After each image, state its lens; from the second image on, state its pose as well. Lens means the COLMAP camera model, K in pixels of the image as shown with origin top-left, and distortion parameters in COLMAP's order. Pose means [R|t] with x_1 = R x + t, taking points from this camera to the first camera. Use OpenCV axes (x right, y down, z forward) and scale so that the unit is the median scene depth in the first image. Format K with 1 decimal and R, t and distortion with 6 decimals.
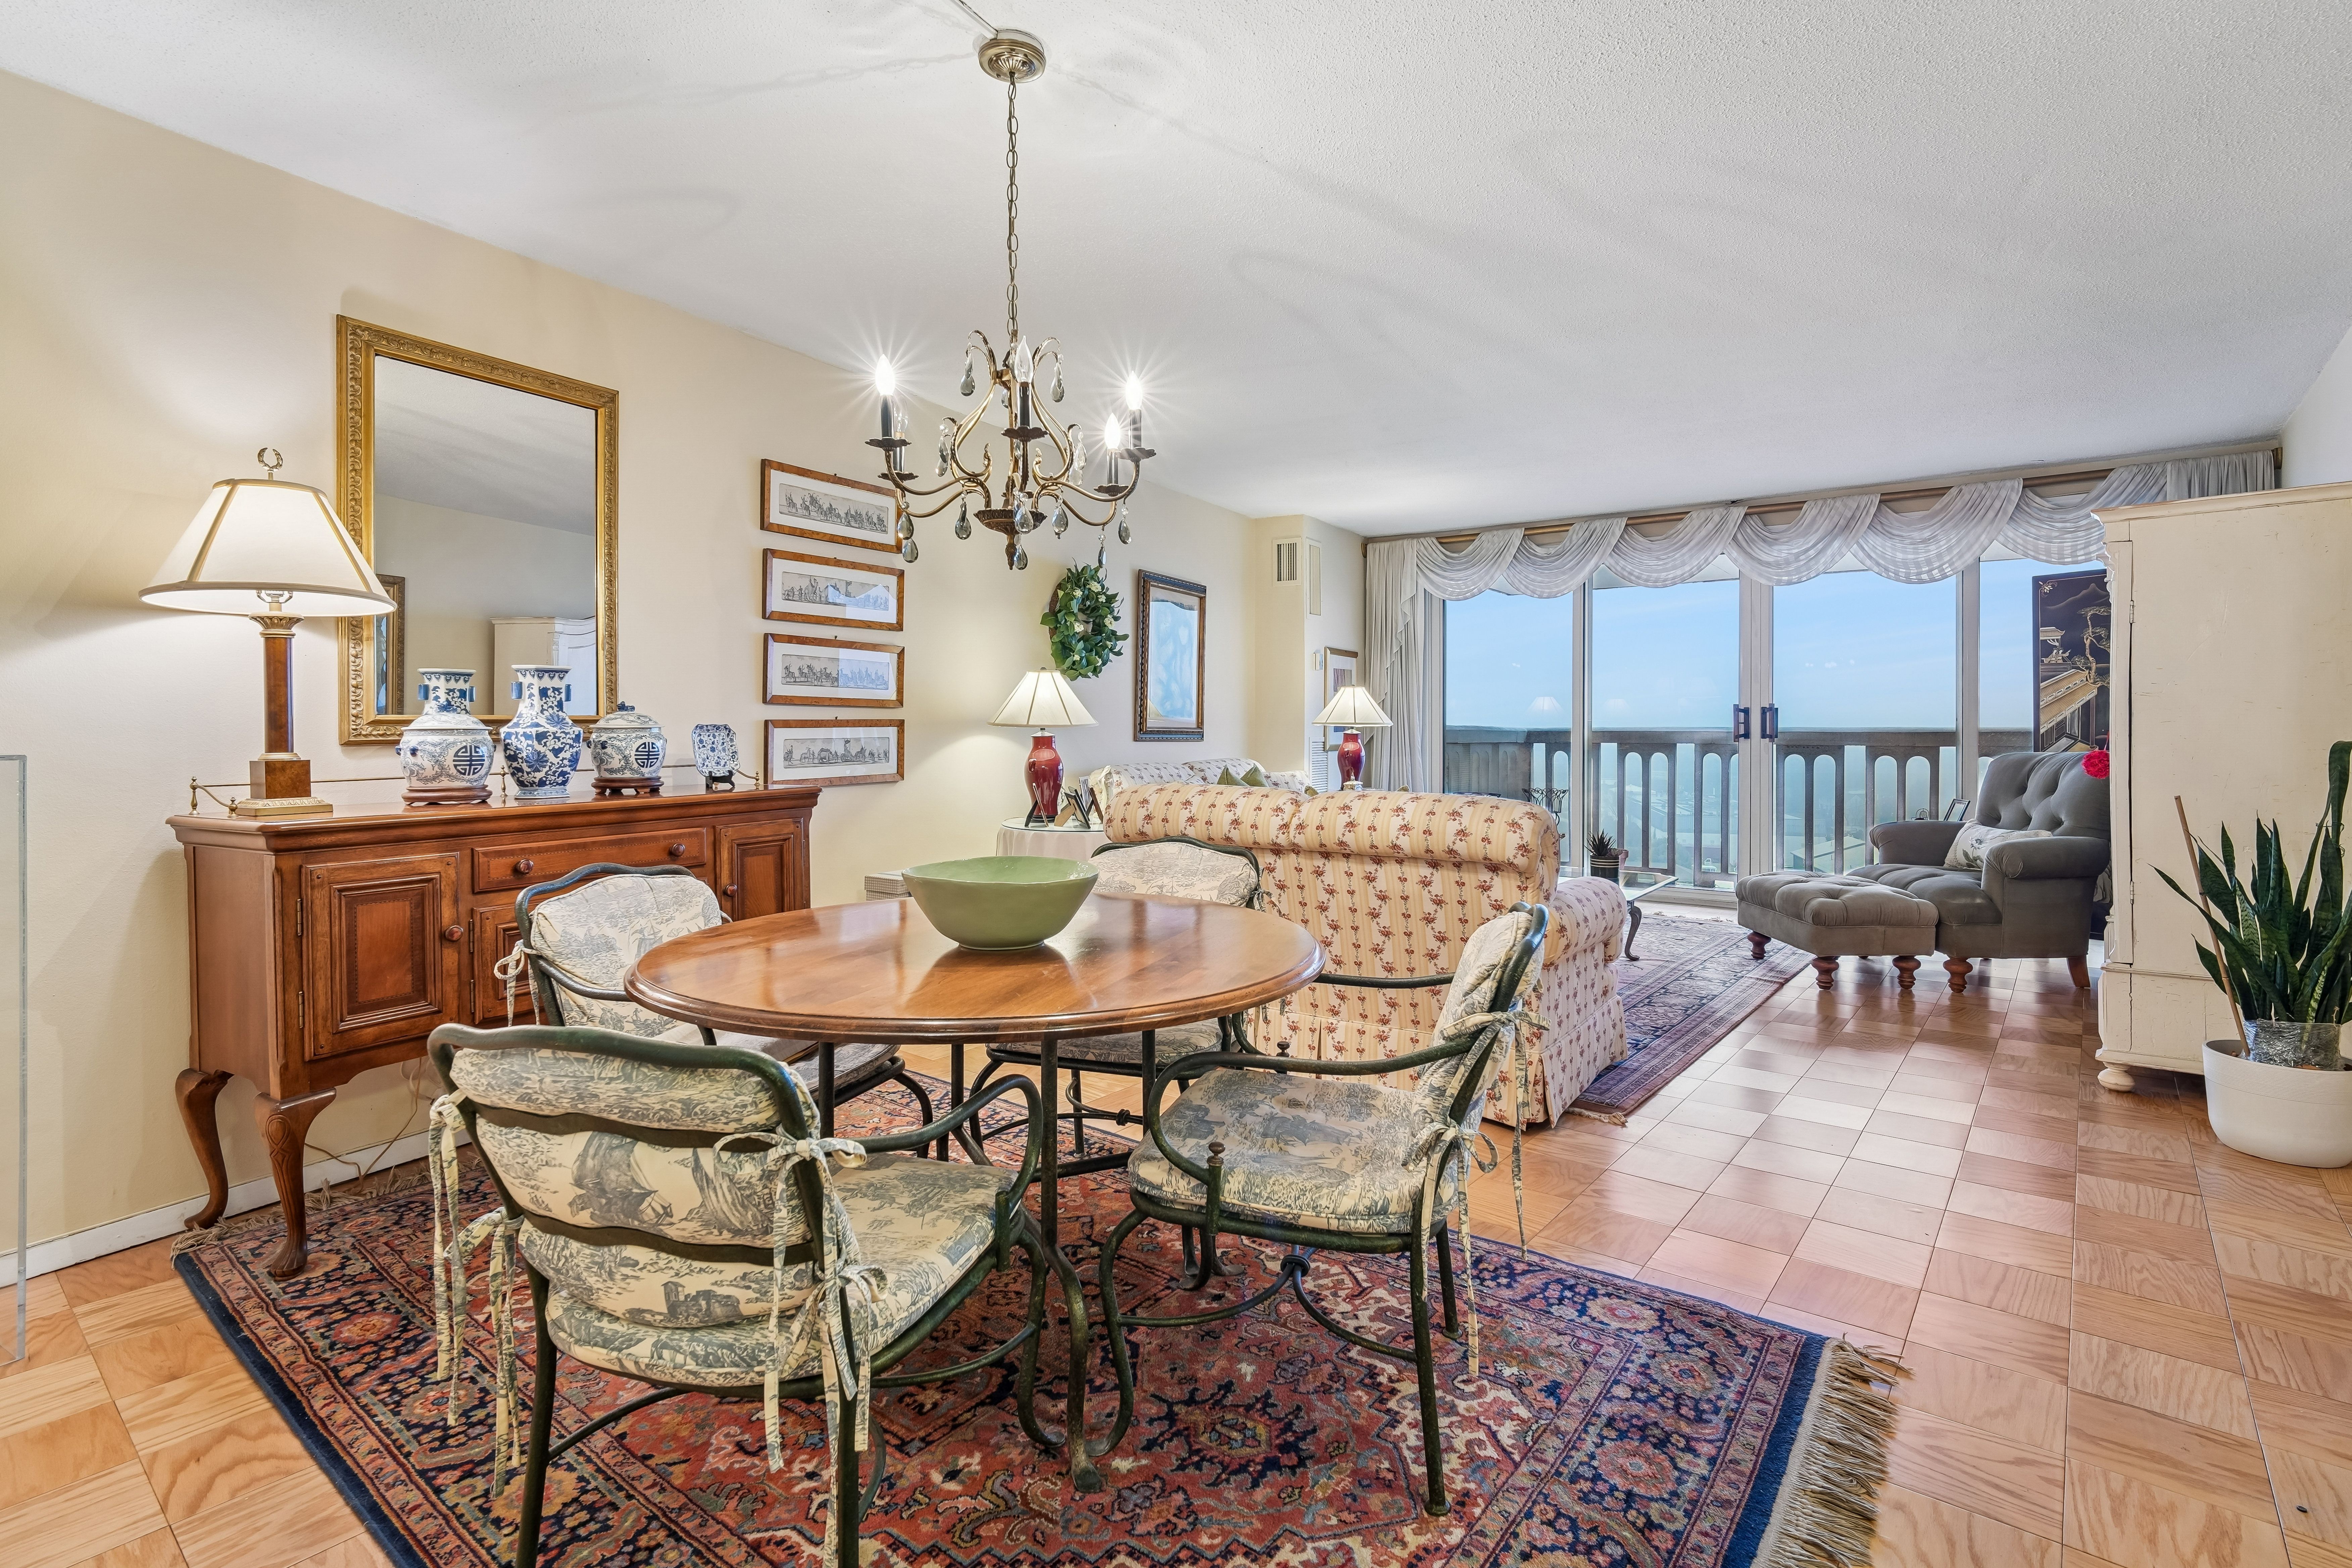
lens RADIAL K [[1109.0, 0, 1181.8], [0, 1109.0, 742.2], [0, 0, 1]] dist [0.000015, 0.005746]
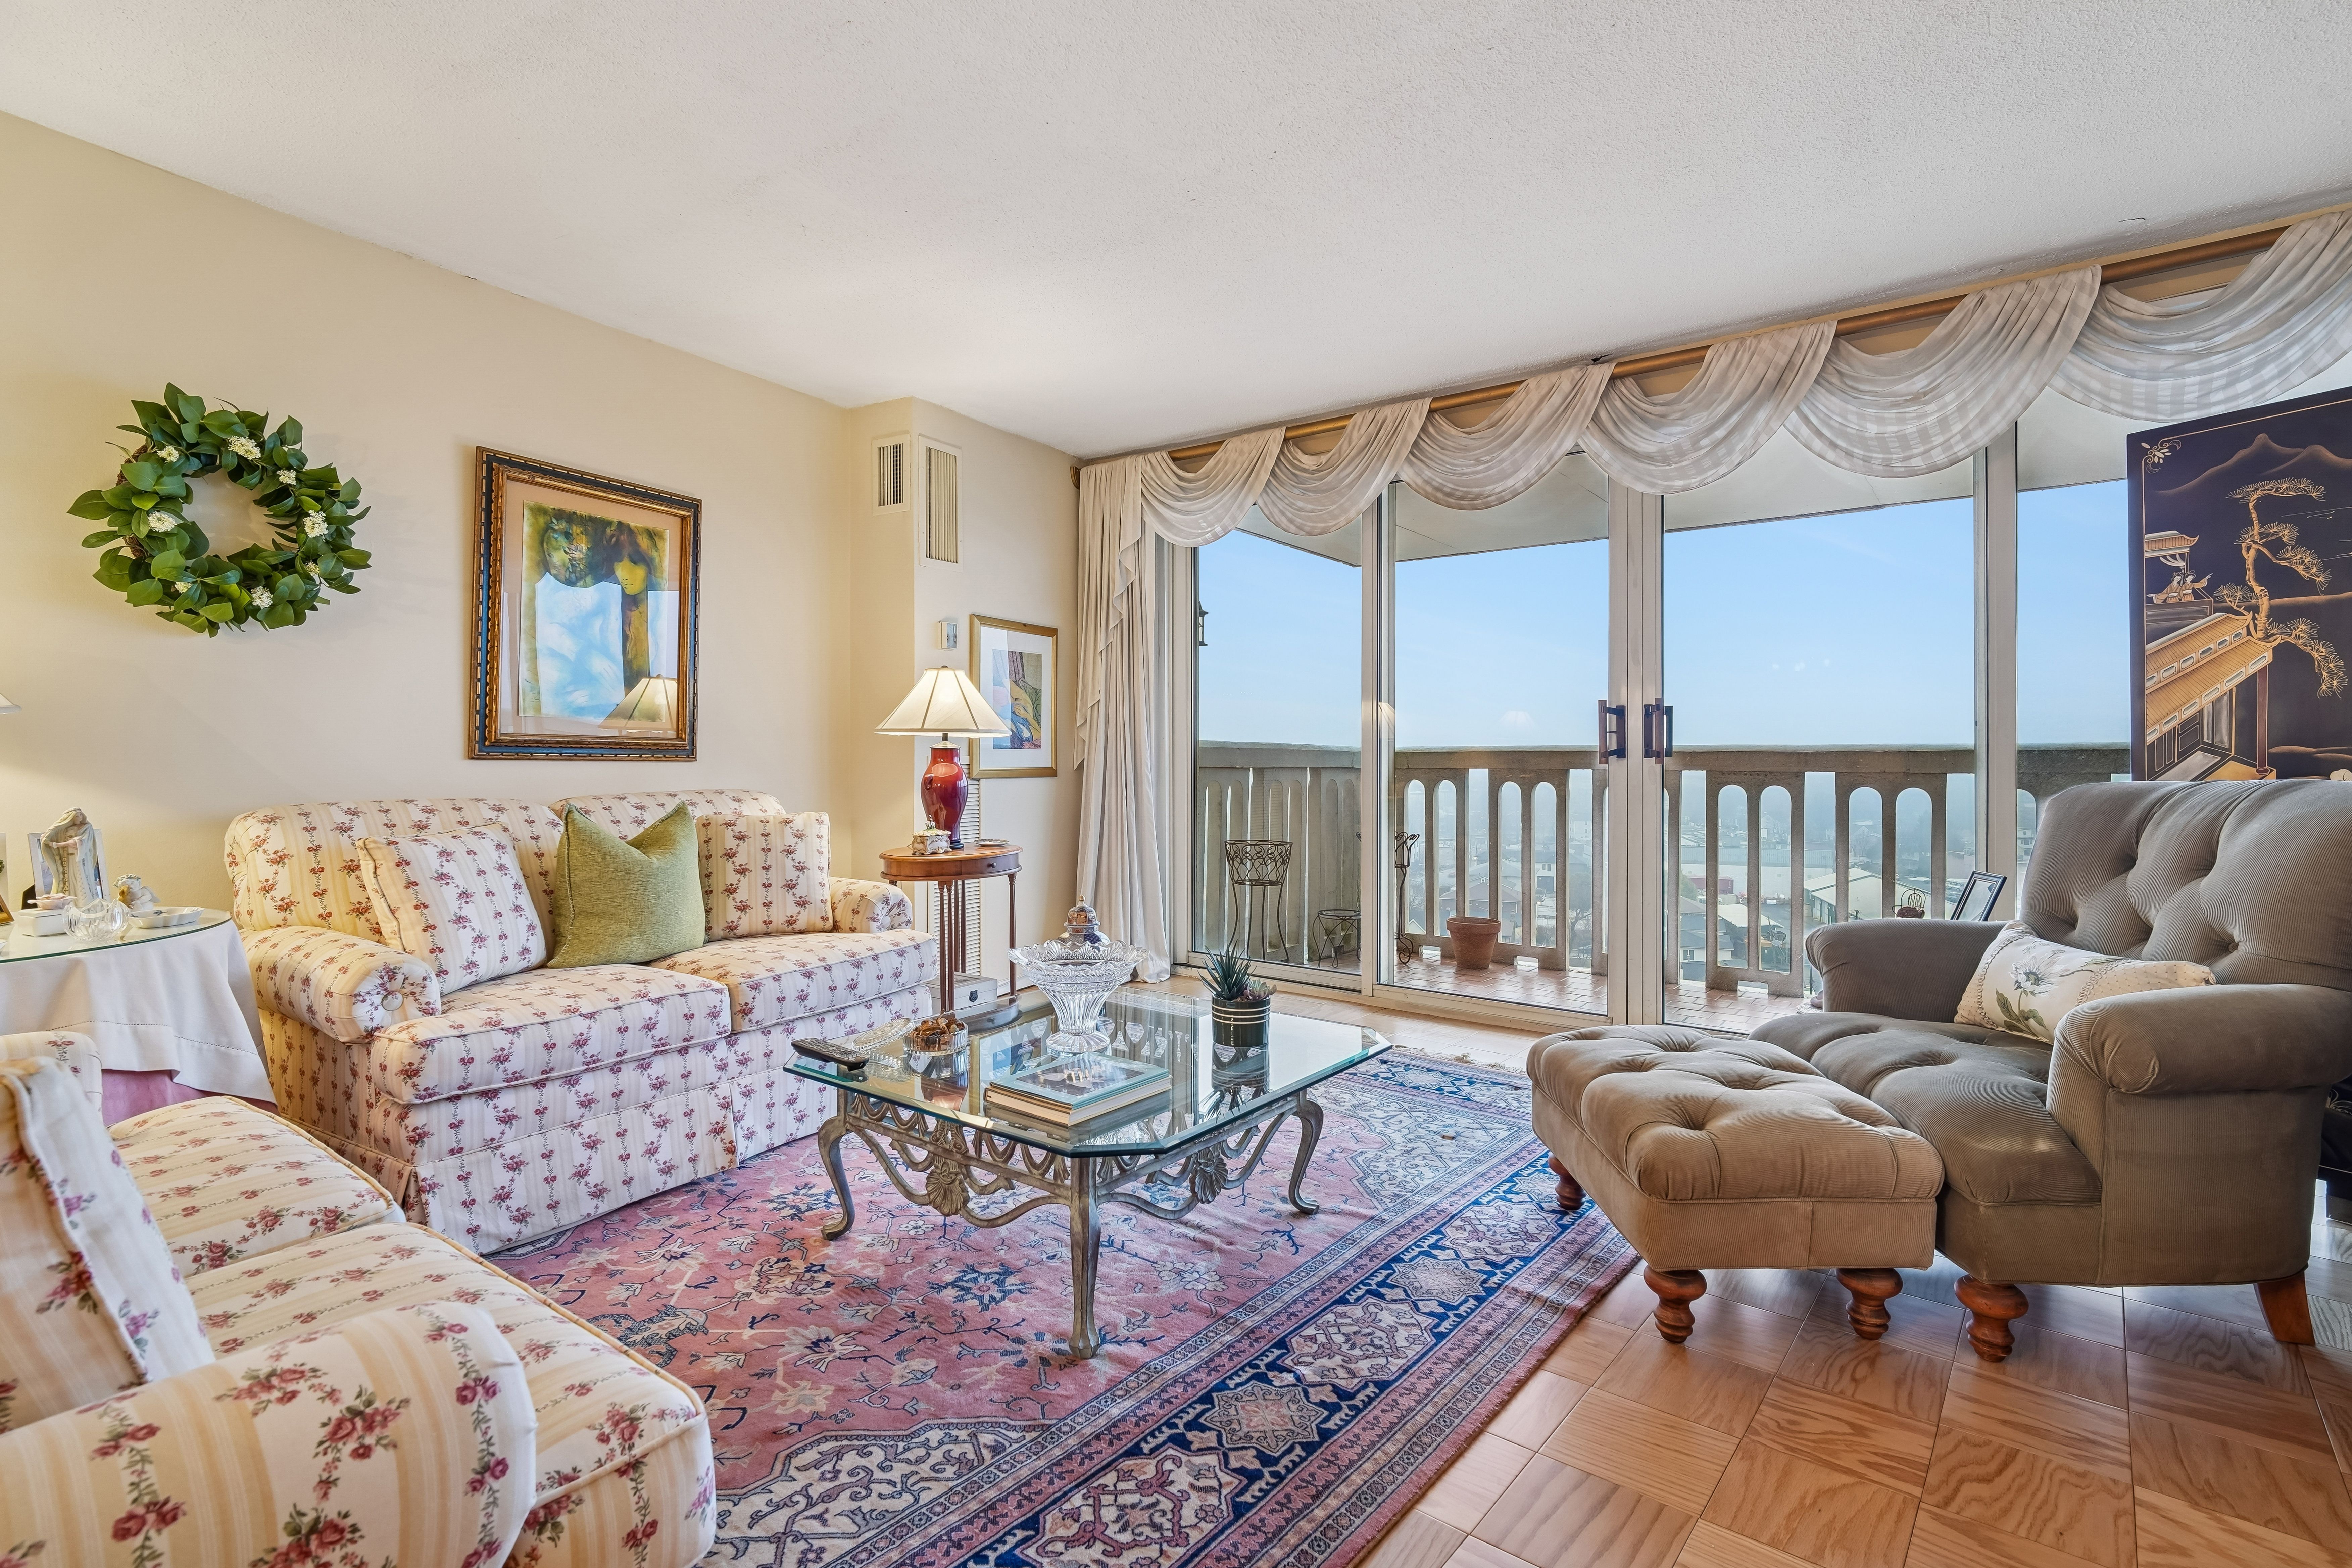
lens RADIAL K [[1109.0, 0, 1178.0], [0, 1109.0, 762.3], [0, 0, 1]] dist [0.000015, 0.005746]
pose [[0.999969, 0.000506, -0.007815, 0.319343], [-0.000575, 0.999961, -0.008783, 0.004914], [0.007810, 0.008788, 0.999931, 0.465751]]
